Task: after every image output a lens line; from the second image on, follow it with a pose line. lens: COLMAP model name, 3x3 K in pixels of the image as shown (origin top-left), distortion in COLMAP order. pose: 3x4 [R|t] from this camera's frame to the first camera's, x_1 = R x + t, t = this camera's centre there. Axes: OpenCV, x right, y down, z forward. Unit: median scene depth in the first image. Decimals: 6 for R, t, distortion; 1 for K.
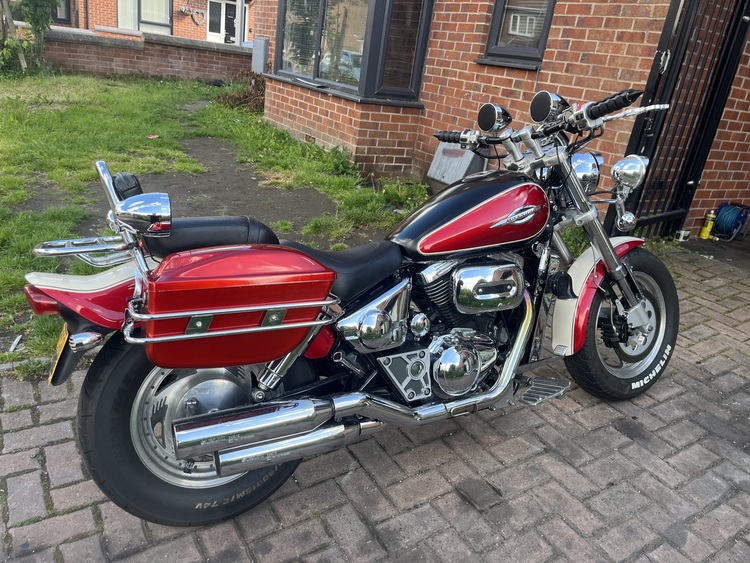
lens RADIAL K [[559.8, 0, 375.0], [0, 559.8, 281.5], [0, 0, 1]] dist [0.098762, -0.120664]
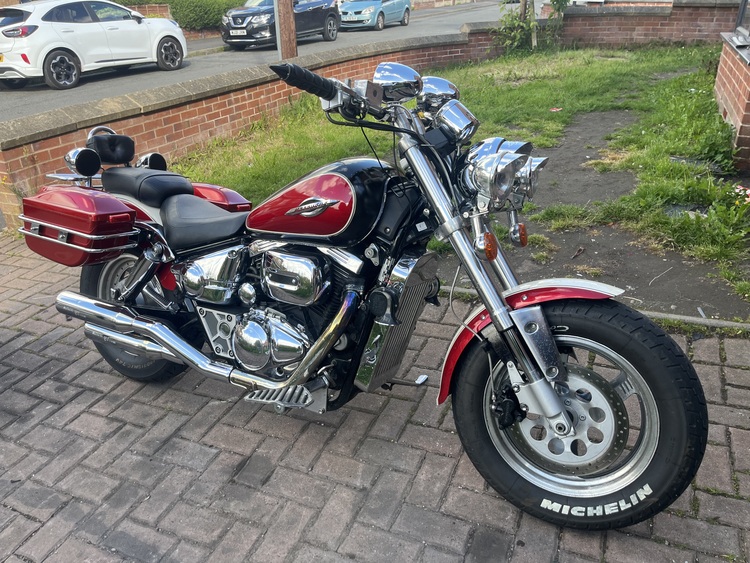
lens RADIAL K [[559.8, 0, 375.0], [0, 559.8, 281.5], [0, 0, 1]] dist [0.098762, -0.120664]
pose [[0.556492, 0.256743, -0.790190, 0.771464], [-0.218306, 0.962825, 0.159093, -0.123253], [0.801660, 0.083969, 0.591853, 0.410663]]
